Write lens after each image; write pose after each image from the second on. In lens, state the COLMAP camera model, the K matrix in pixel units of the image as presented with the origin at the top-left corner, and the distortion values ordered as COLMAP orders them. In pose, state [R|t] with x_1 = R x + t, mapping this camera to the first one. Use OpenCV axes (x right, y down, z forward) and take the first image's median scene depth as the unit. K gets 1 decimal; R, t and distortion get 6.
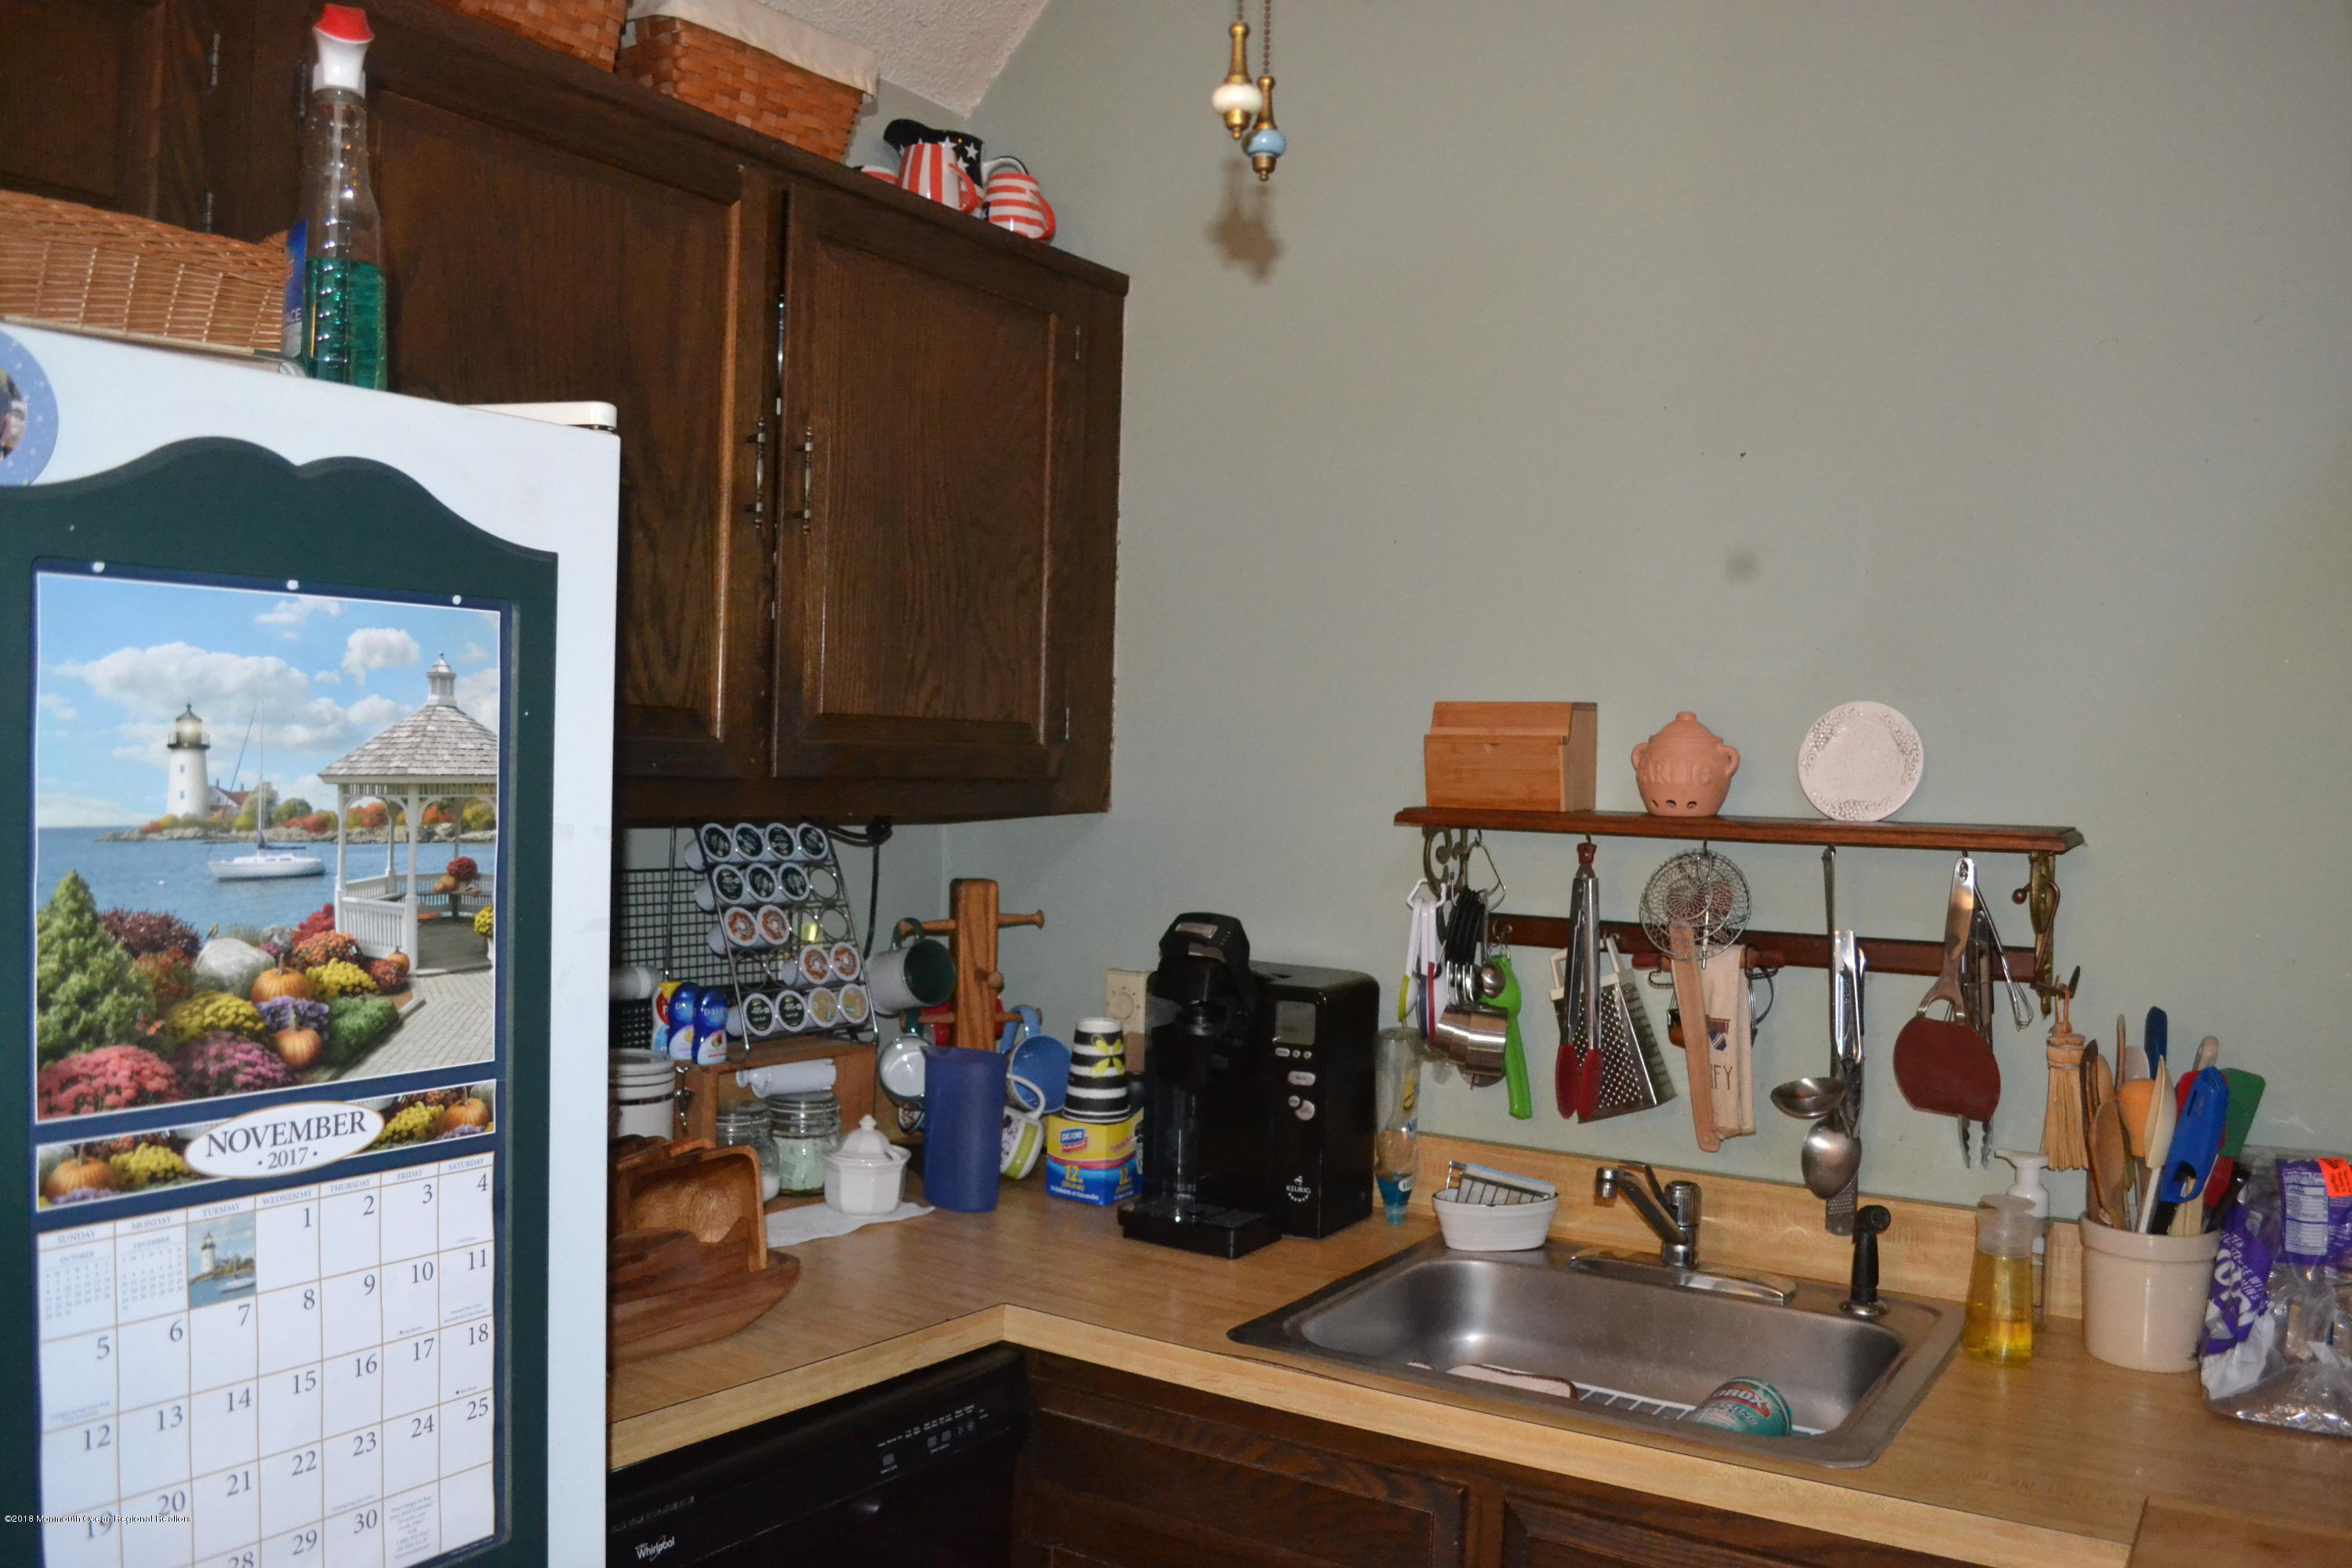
lens RADIAL K [[1880.2, 0, 1193.4], [0, 1880.2, 795.0], [0, 0, 1]] dist [-0.086637, 0.014775]
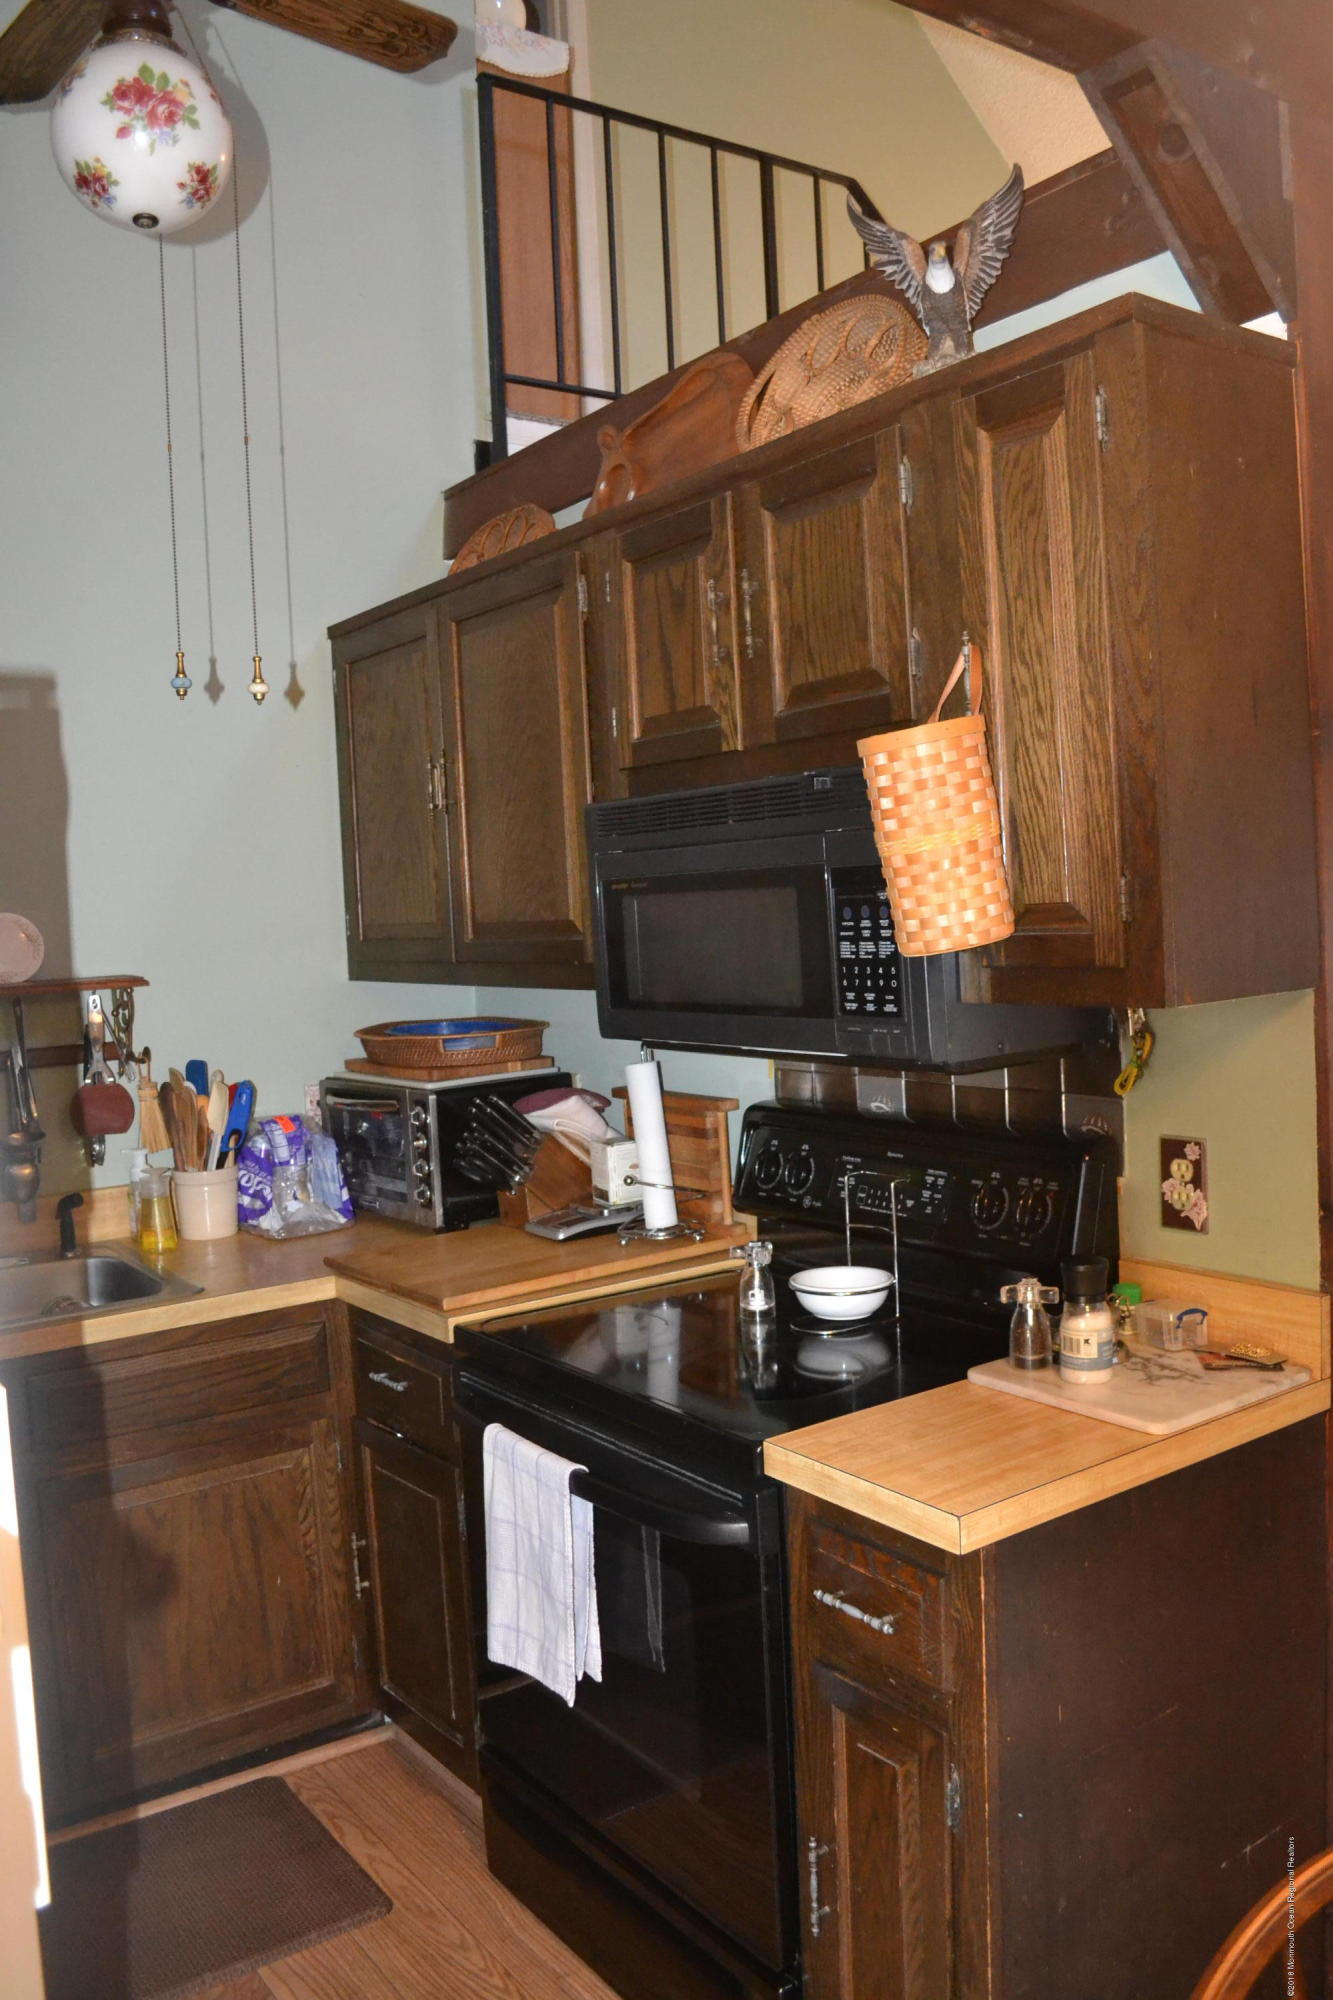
lens RADIAL K [[1598.8, 0, 668.4], [0, 1598.8, 1010.4], [0, 0, 1]] dist [-0.086637, 0.014775]
pose [[0.372155, -0.103605, 0.922370, -0.888124], [0.072490, 0.993960, 0.082398, -0.042187], [-0.925336, 0.036198, 0.377417, -0.129445]]
